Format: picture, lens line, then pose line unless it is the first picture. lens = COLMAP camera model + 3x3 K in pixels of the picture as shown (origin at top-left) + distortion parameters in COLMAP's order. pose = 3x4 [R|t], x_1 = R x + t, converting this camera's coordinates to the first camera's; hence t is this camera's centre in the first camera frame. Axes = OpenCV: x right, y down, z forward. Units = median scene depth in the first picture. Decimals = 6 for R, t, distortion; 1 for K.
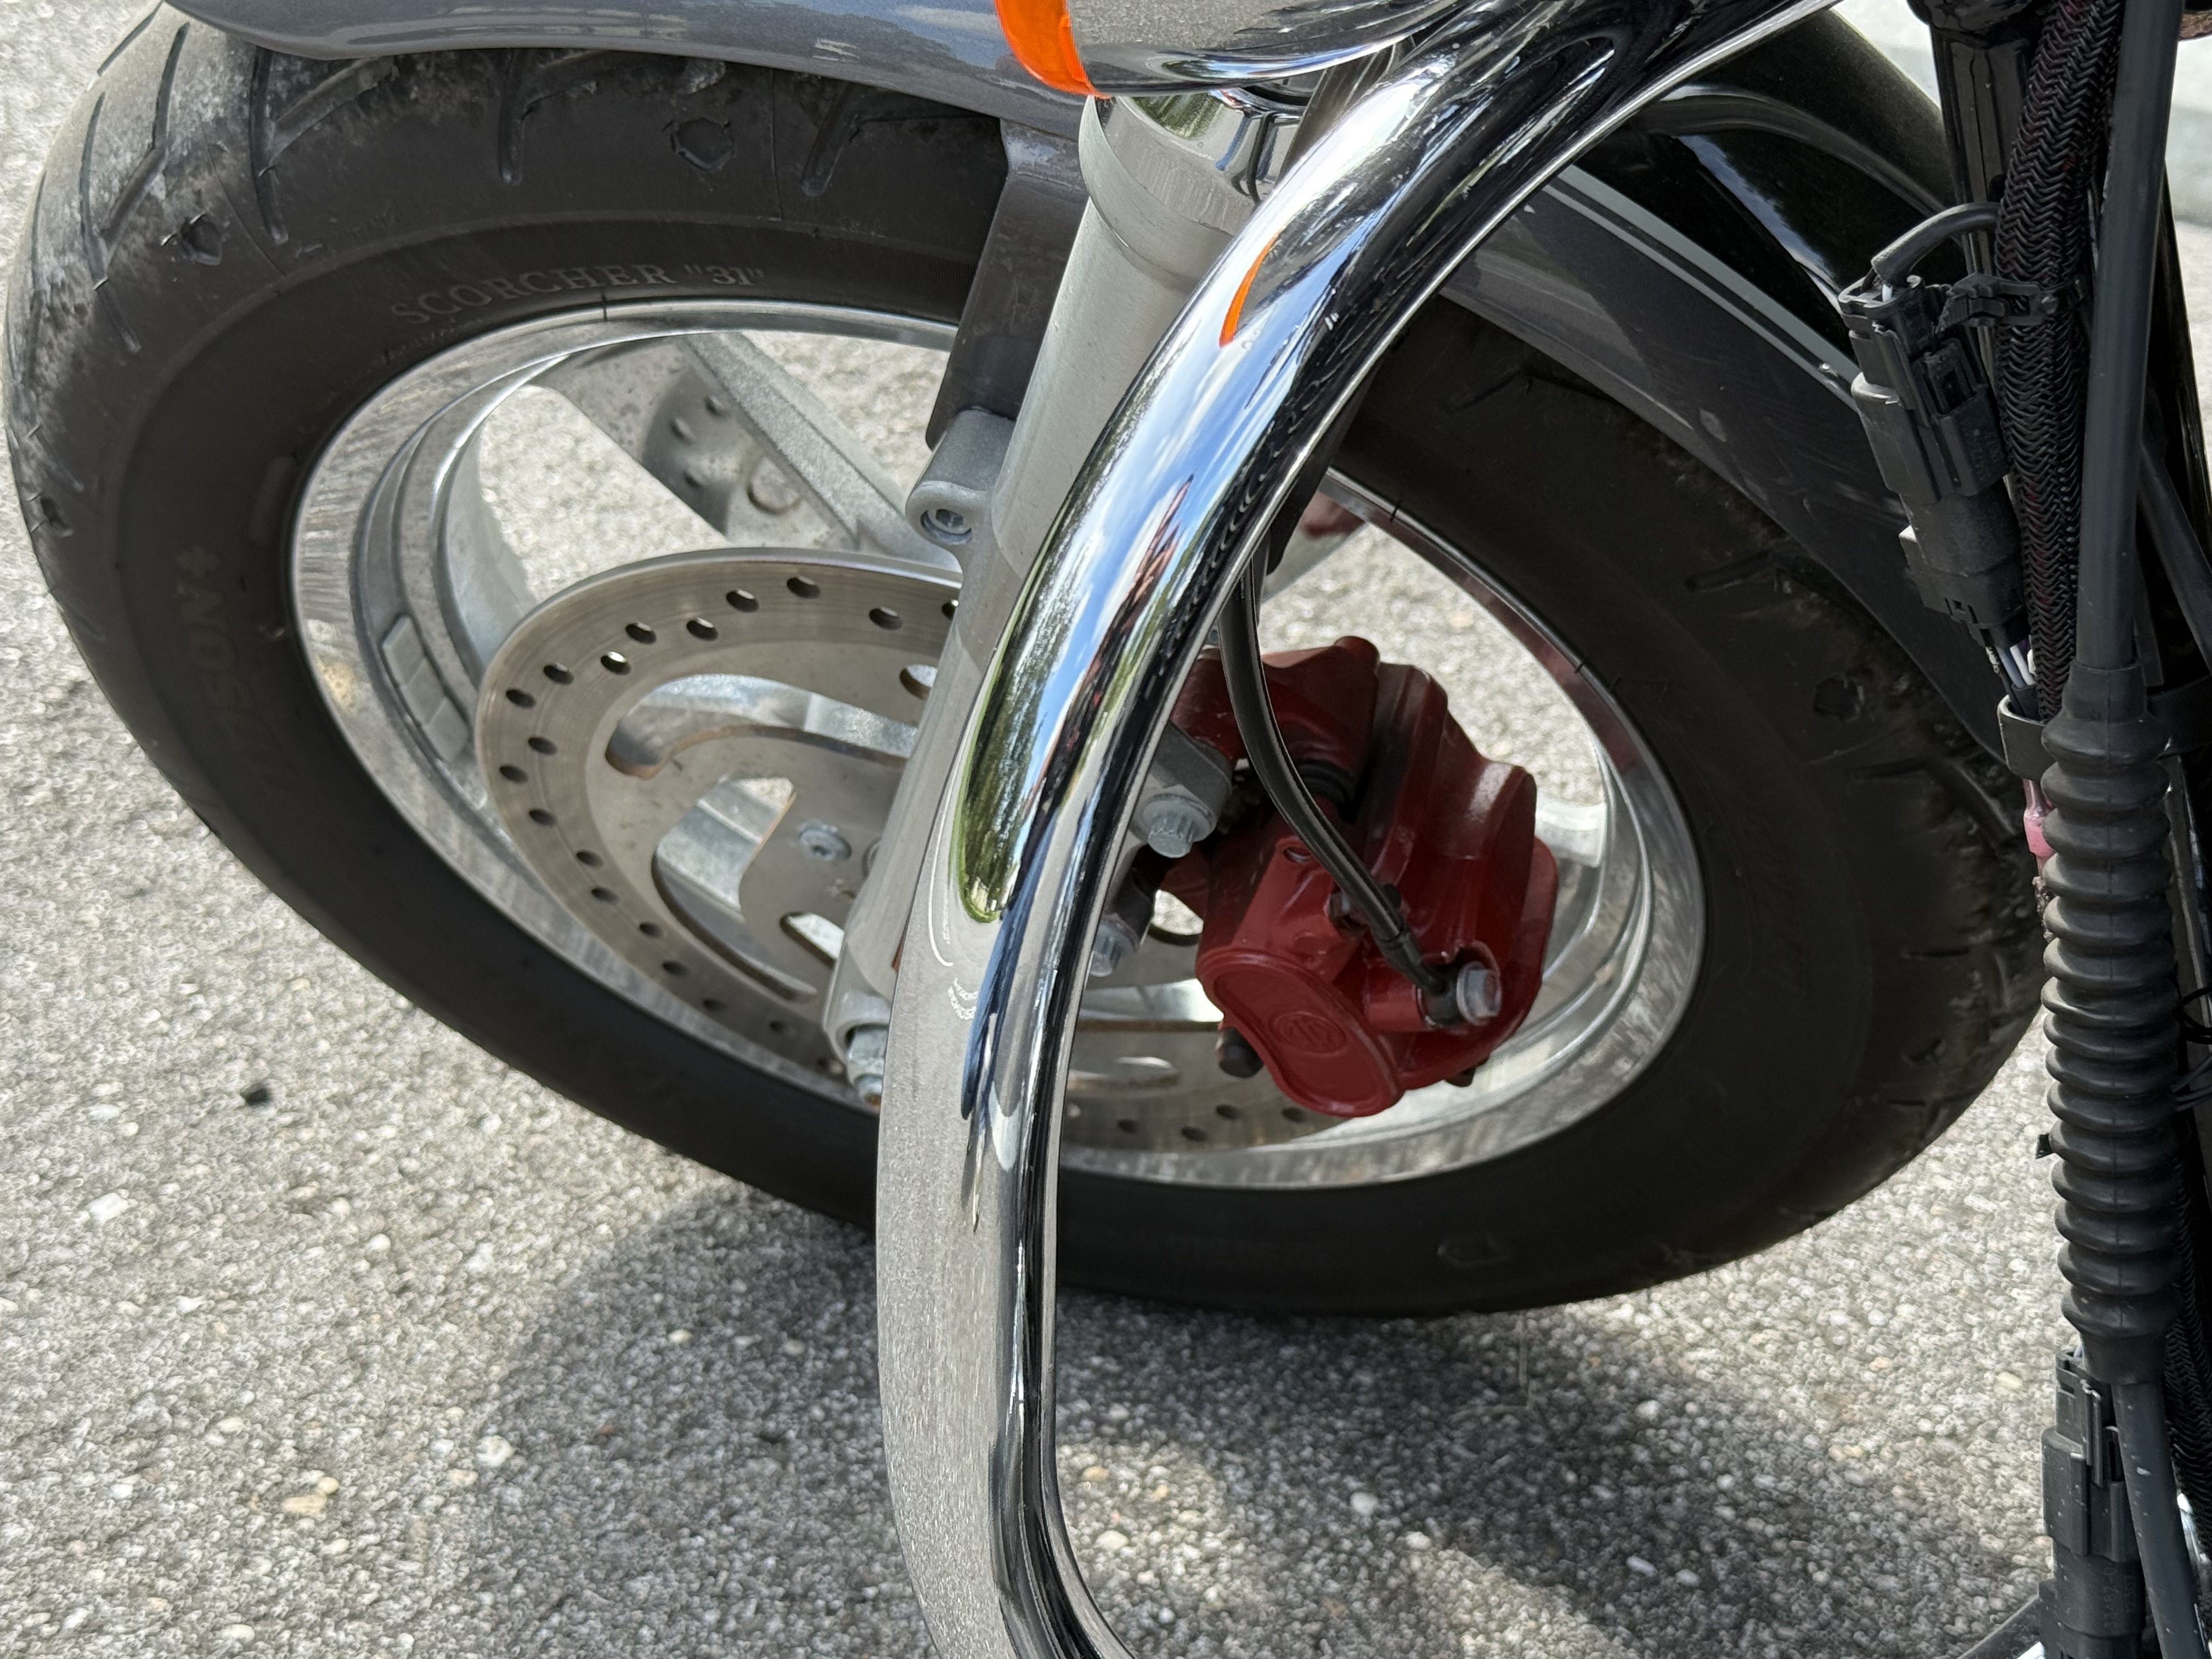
lens RADIAL K [[3165.8, 0, 1102.6], [0, 3165.8, 921.0], [0, 0, 1]] dist [0.174352, -0.011500]
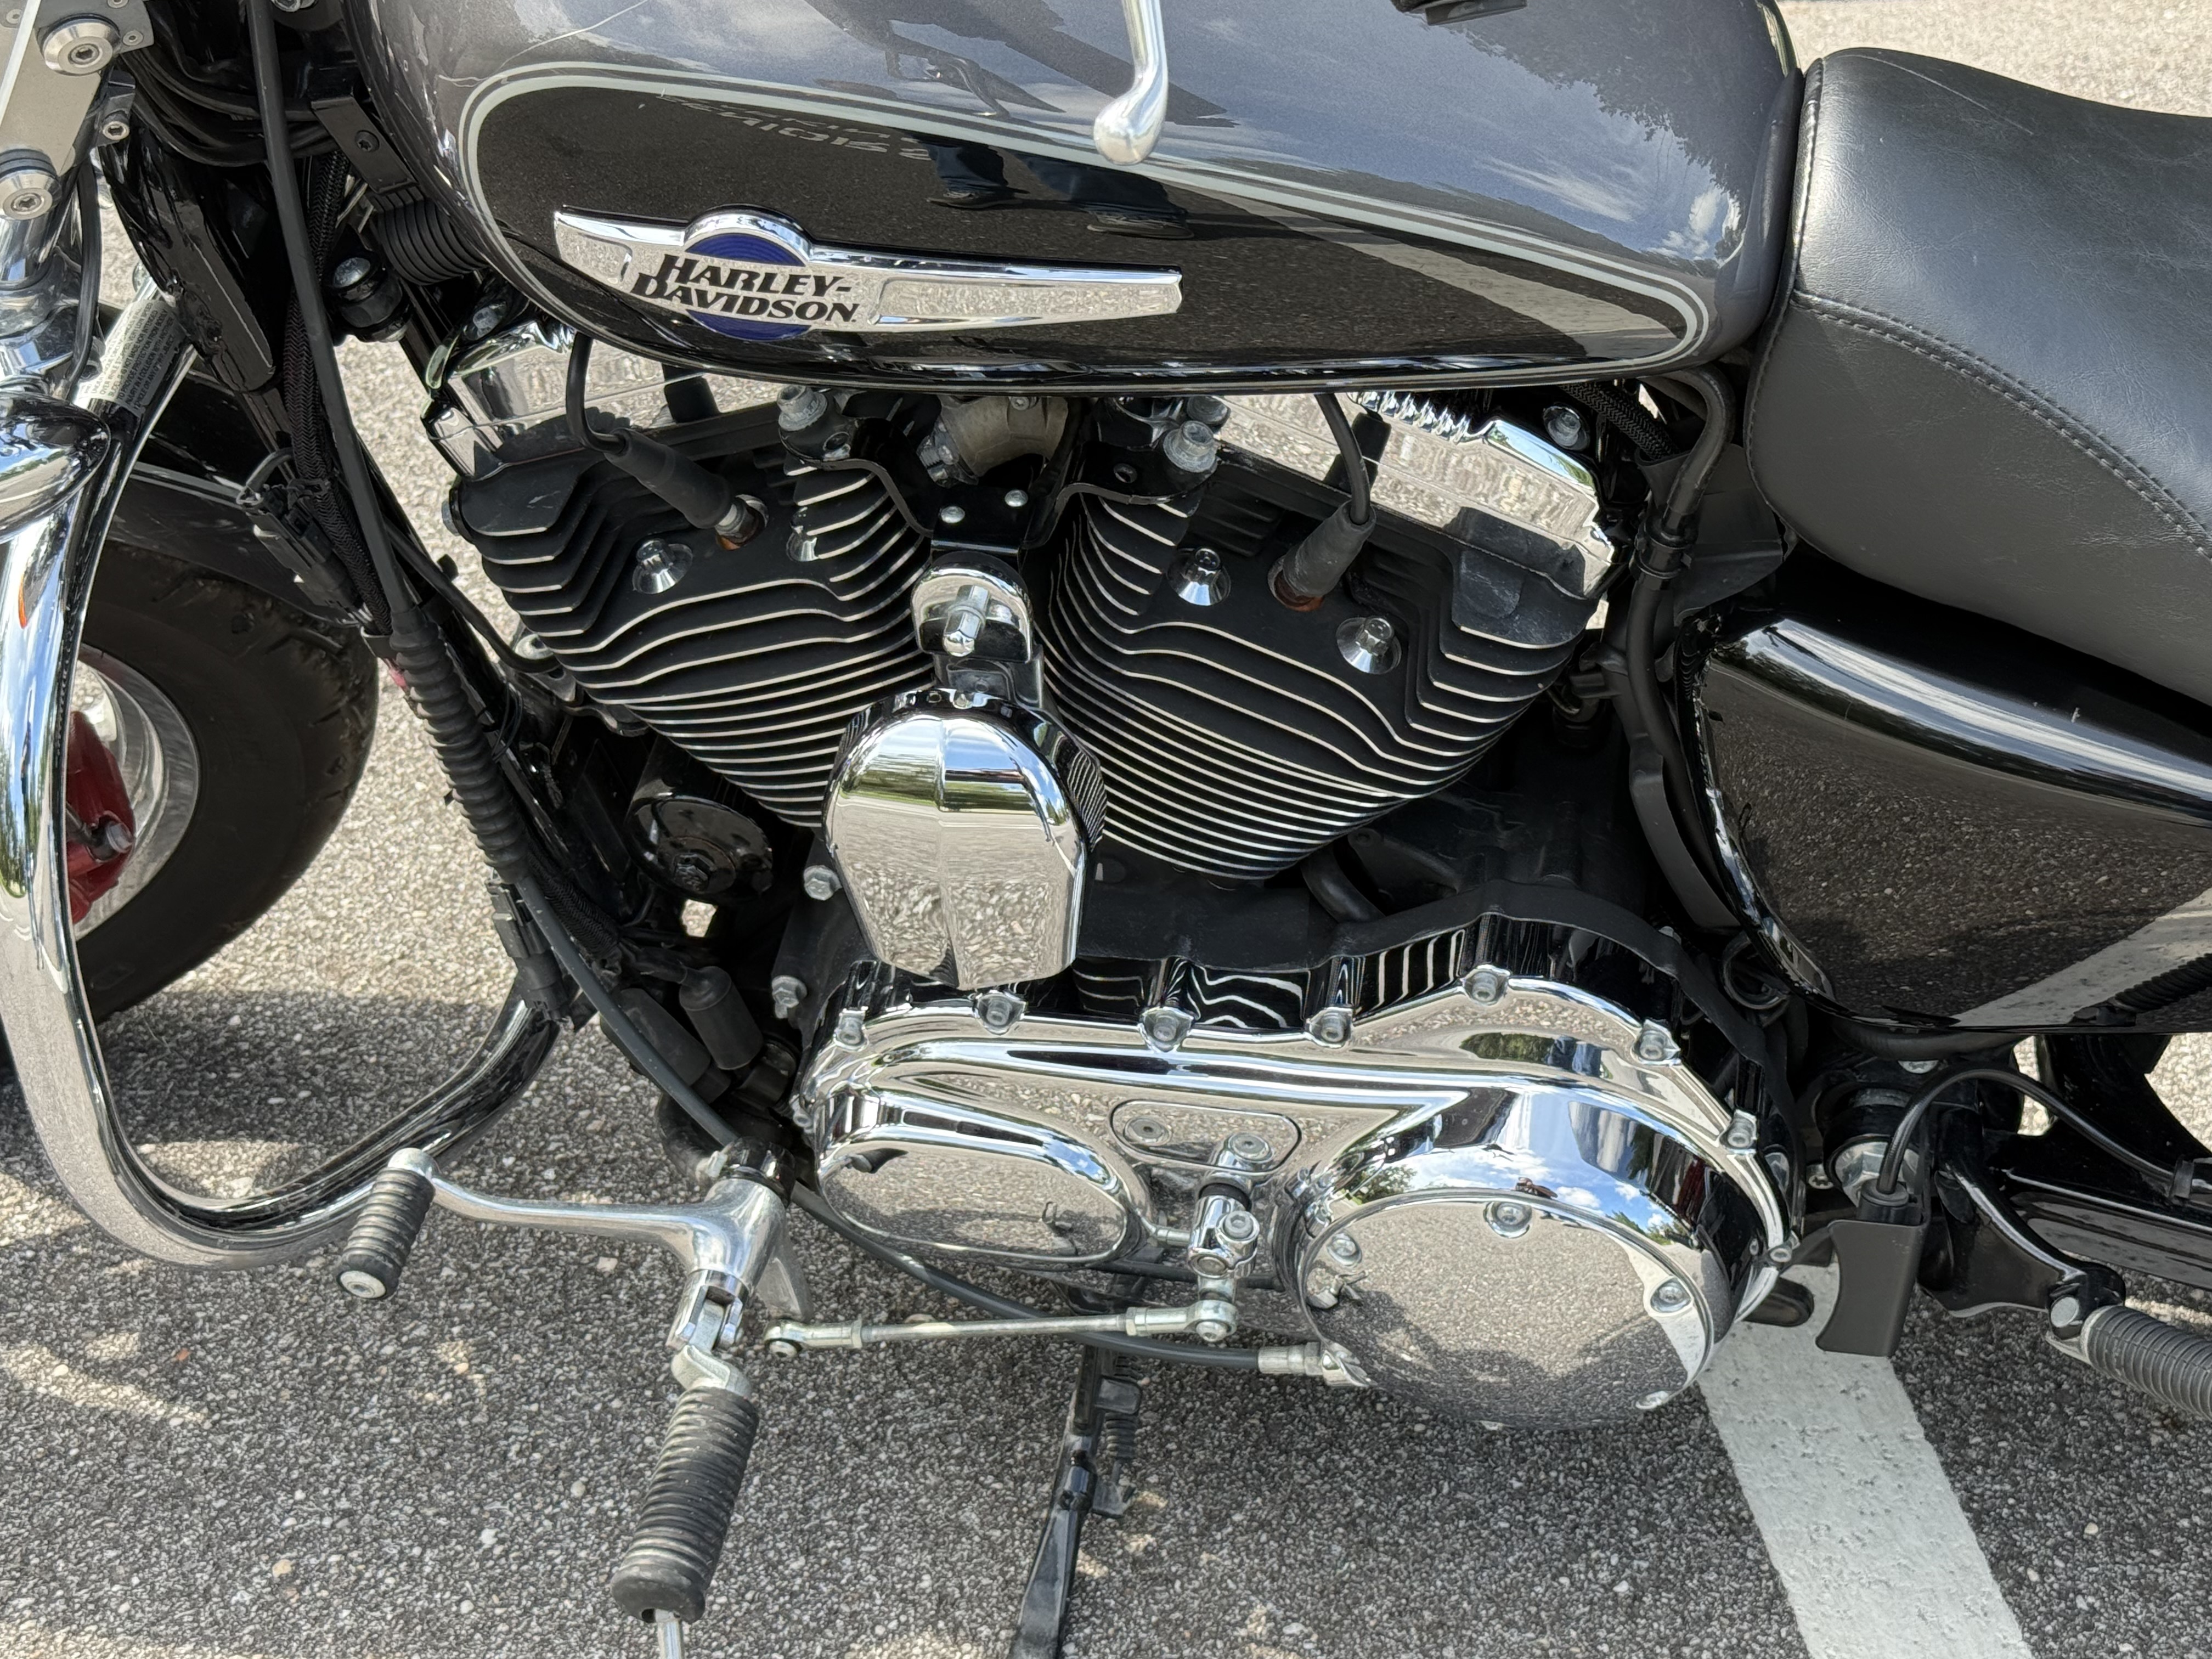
lens RADIAL K [[3227.7, 0, 1106.0], [0, 3227.7, 829.5], [0, 0, 1]] dist [0.106155, 0.006686]
pose [[0.773020, -0.396300, 0.495364, -0.469099], [0.345355, 0.917903, 0.195409, -0.189225], [-0.532137, 0.020021, 0.846422, -1.135603]]
